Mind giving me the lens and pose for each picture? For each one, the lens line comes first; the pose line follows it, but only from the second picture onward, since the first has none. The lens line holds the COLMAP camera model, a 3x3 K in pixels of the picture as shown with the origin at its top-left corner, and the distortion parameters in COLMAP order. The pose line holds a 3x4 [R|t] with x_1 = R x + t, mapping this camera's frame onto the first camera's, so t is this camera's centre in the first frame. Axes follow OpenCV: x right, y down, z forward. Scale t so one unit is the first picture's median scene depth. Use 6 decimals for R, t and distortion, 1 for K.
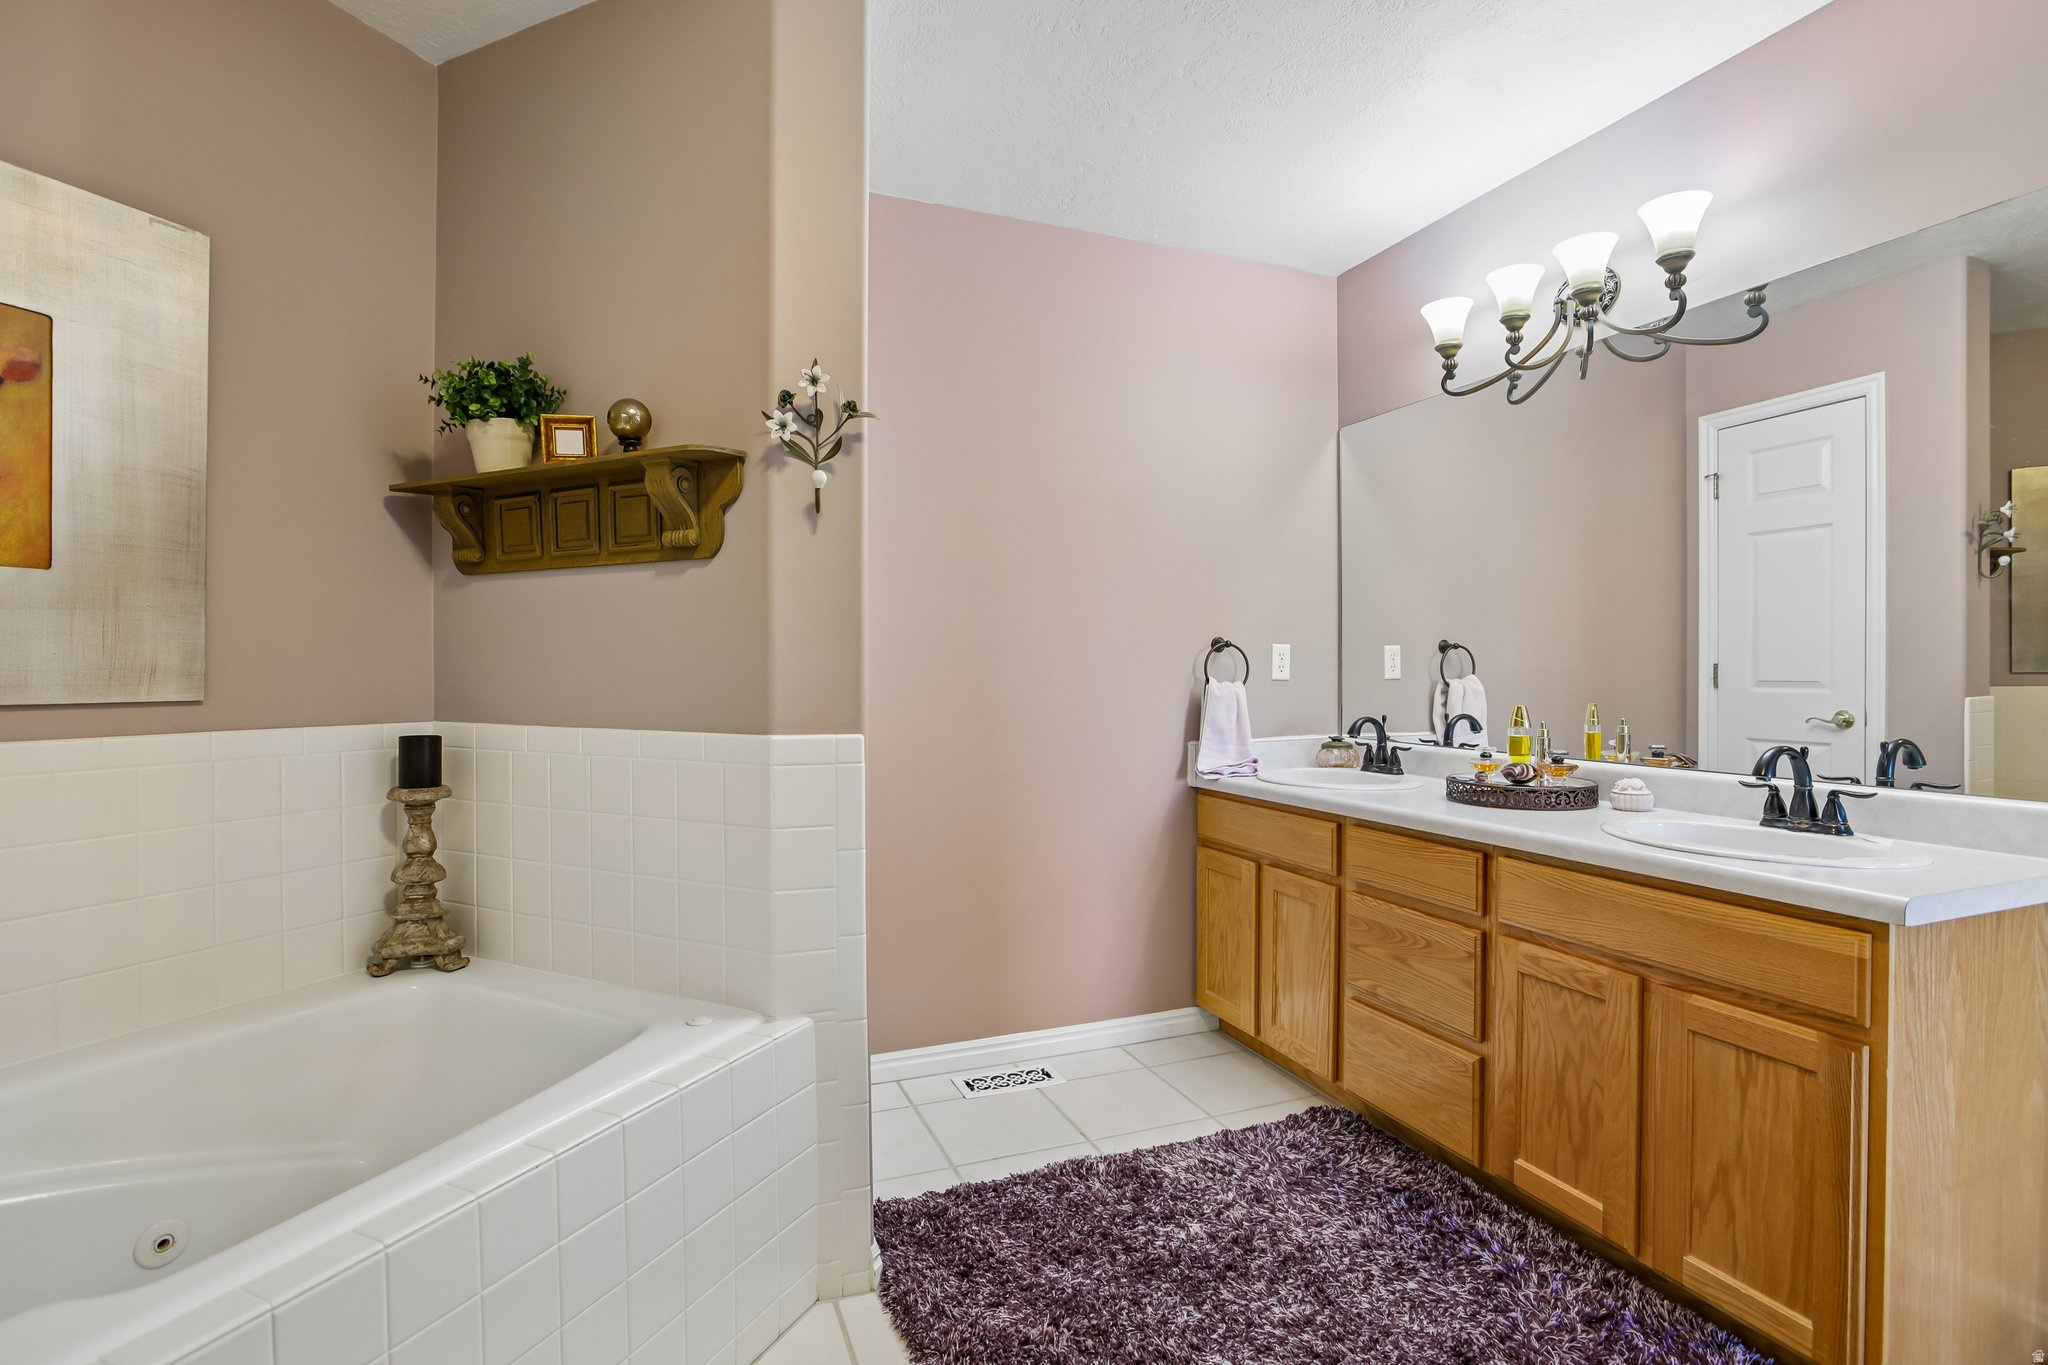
lens RADIAL K [[985.9, 0, 1017.9], [0, 985.9, 670.3], [0, 0, 1]] dist [-0.059842, 0.026972]
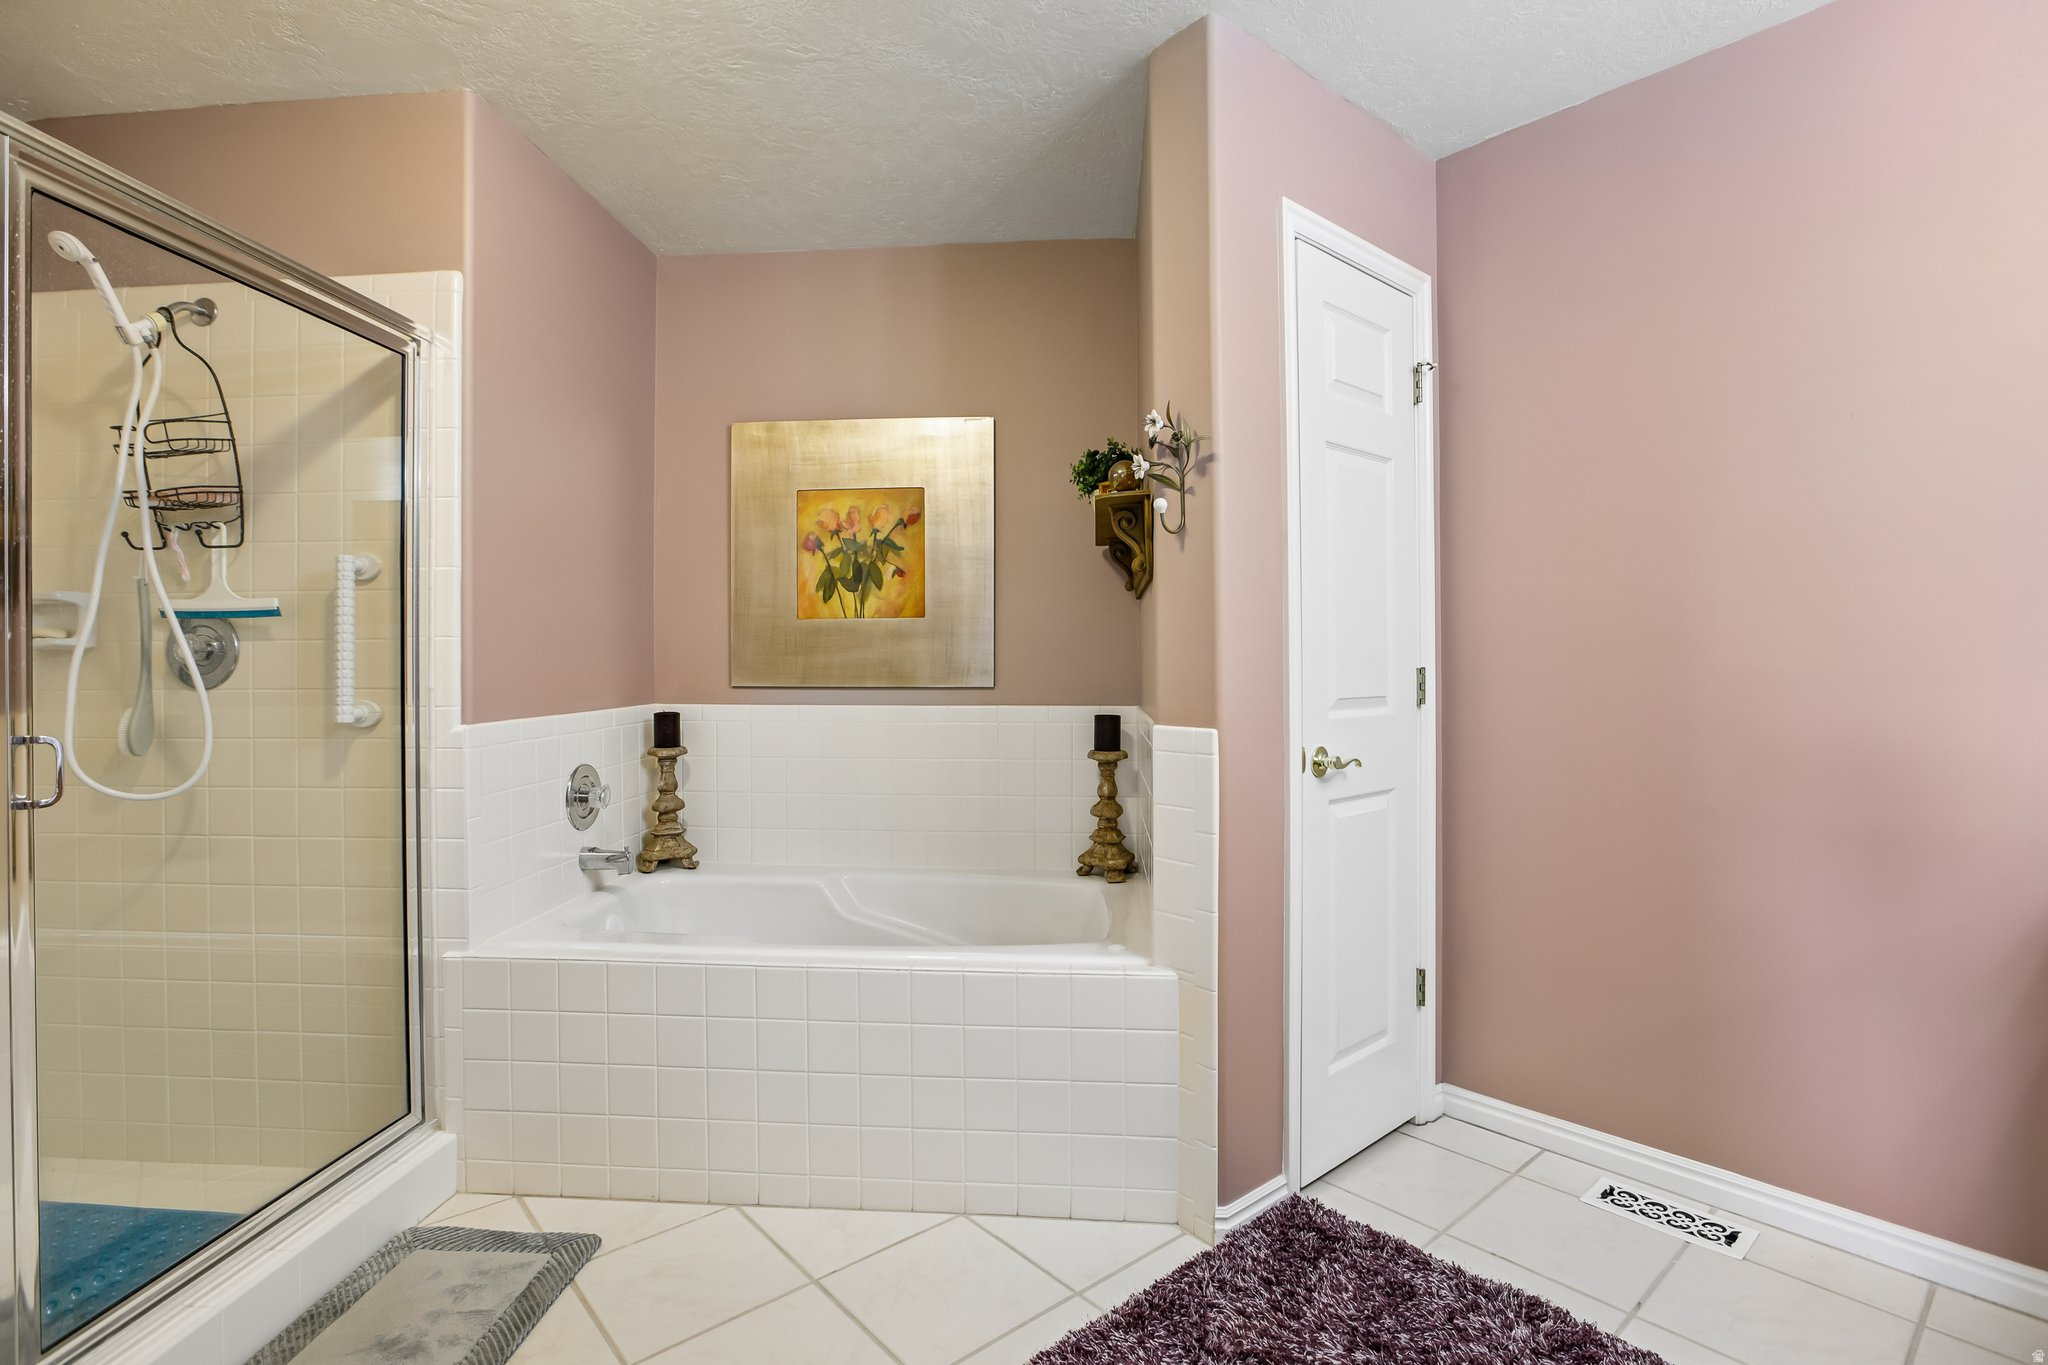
lens RADIAL K [[997.4, 0, 1018.3], [0, 997.4, 658.2], [0, 0, 1]] dist [-0.057671, 0.027462]
pose [[0.326975, -0.007957, -0.944999, 0.754463], [0.004378, 0.999967, -0.006905, -0.006707], [0.945023, -0.001880, 0.326999, 0.404954]]
